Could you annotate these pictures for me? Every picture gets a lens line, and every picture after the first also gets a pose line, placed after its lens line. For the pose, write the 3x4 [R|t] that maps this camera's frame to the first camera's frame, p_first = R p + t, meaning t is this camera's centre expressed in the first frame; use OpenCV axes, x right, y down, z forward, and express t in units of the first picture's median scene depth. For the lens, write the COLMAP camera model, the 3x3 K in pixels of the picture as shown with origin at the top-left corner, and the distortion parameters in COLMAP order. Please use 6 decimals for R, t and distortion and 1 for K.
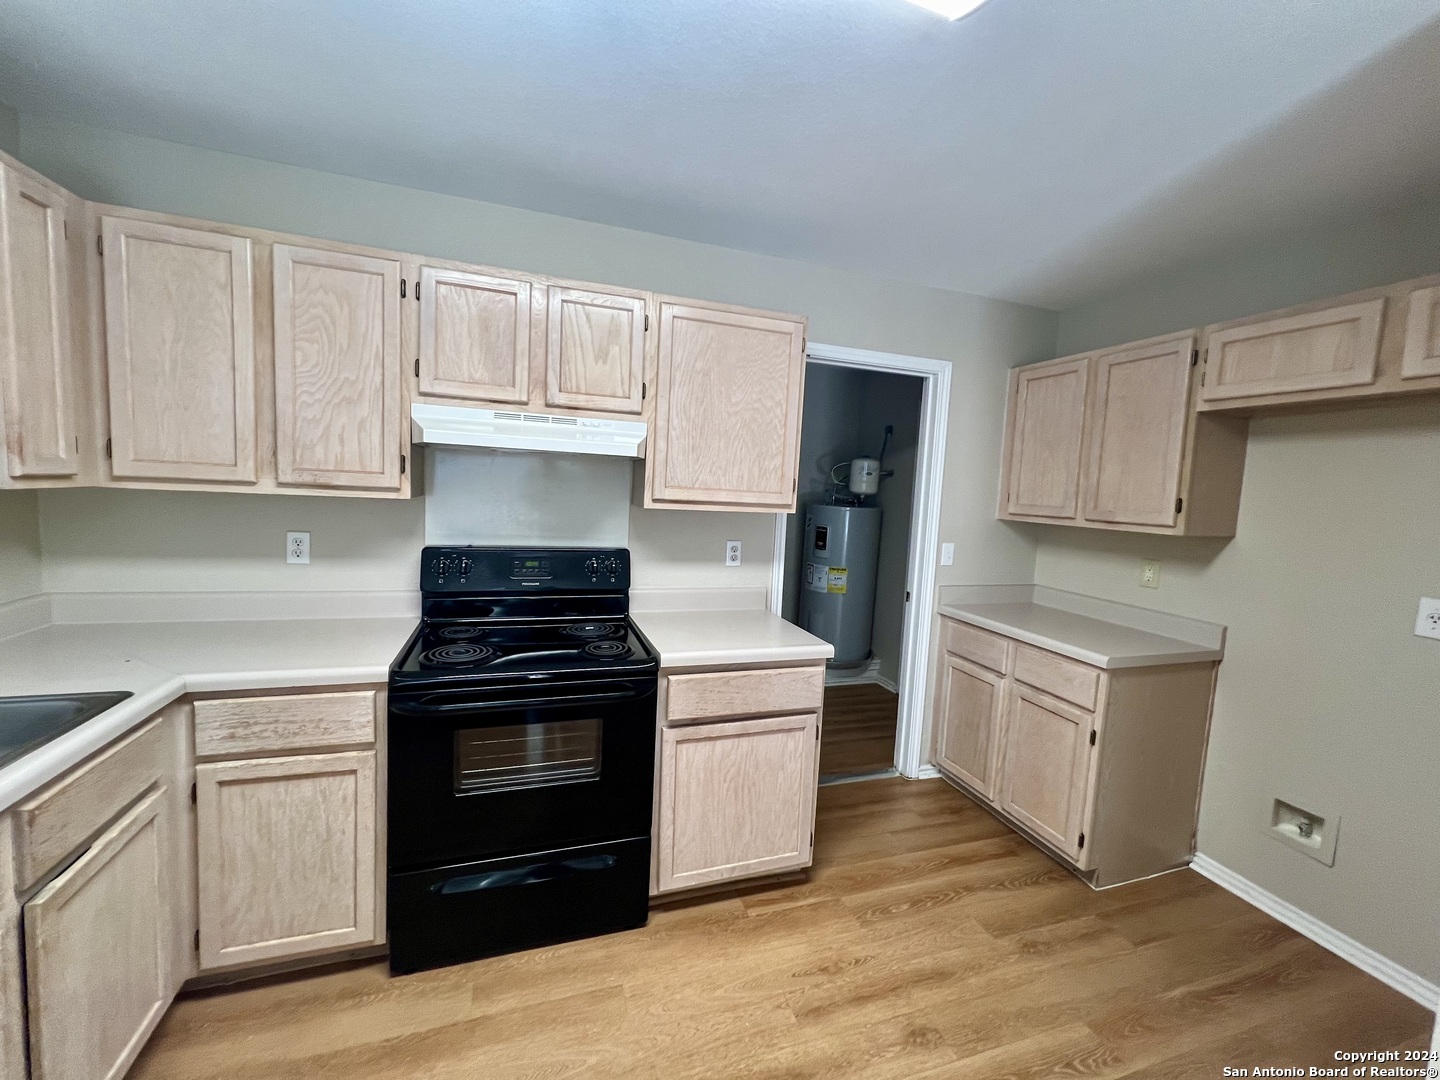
lens RADIAL K [[579.5, 0, 715.8], [0, 579.5, 534.3], [0, 0, 1]] dist [0.004277, -0.000836]
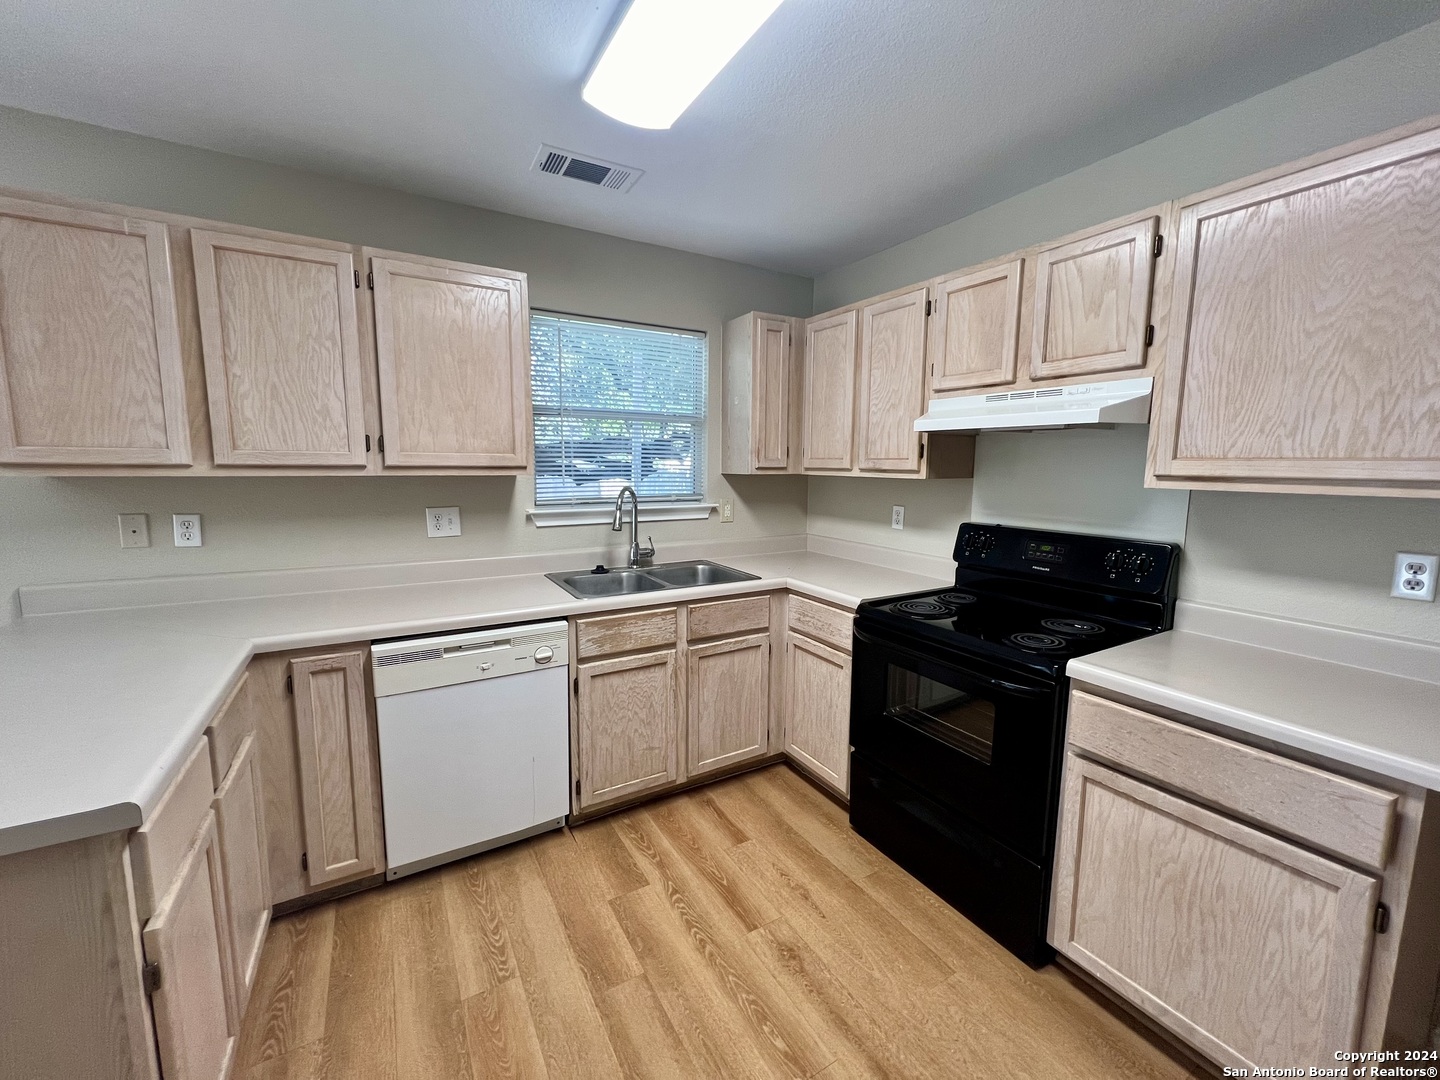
lens RADIAL K [[579.5, 0, 724.9], [0, 579.5, 535.9], [0, 0, 1]] dist [0.004277, -0.000836]
pose [[0.213553, 0.073580, -0.974157, 0.570162], [-0.082928, 0.994926, 0.056969, 0.023175], [0.973405, 0.068619, 0.218571, 0.318307]]
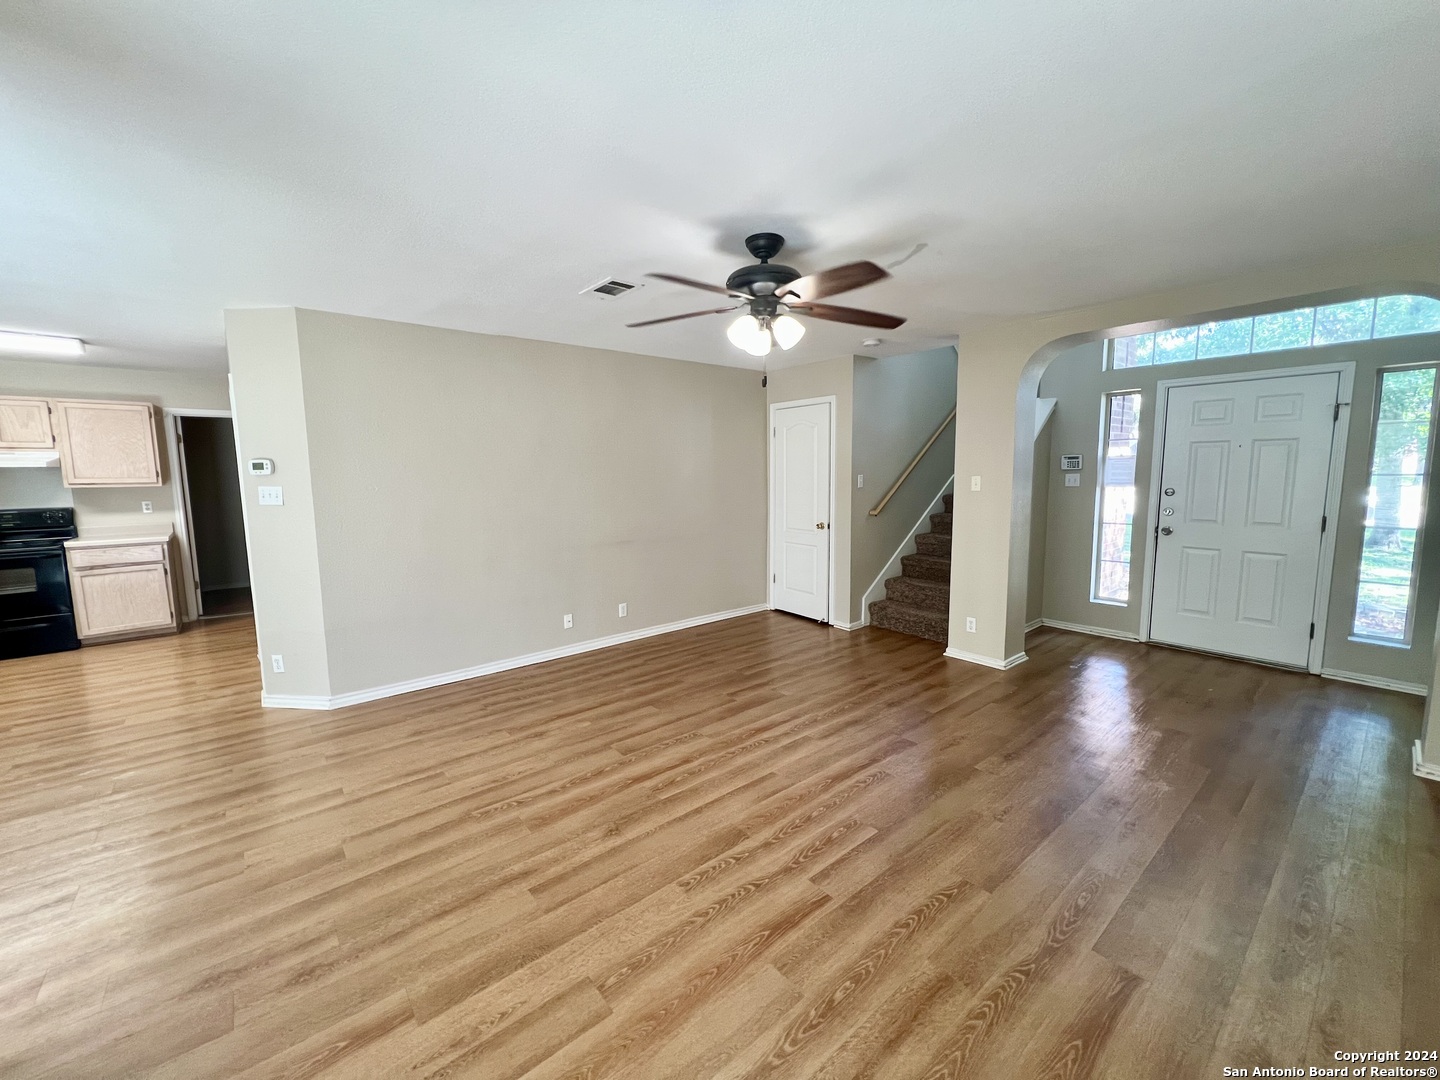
lens RADIAL K [[582.8, 0, 724.4], [0, 582.8, 538.1], [0, 0, 1]] dist [0.001570, 0.000058]
pose [[0.929190, -0.102053, 0.355235, 1.674866], [0.089136, 0.994630, 0.052586, 0.304147], [-0.358694, -0.017198, 0.933297, -2.436593]]
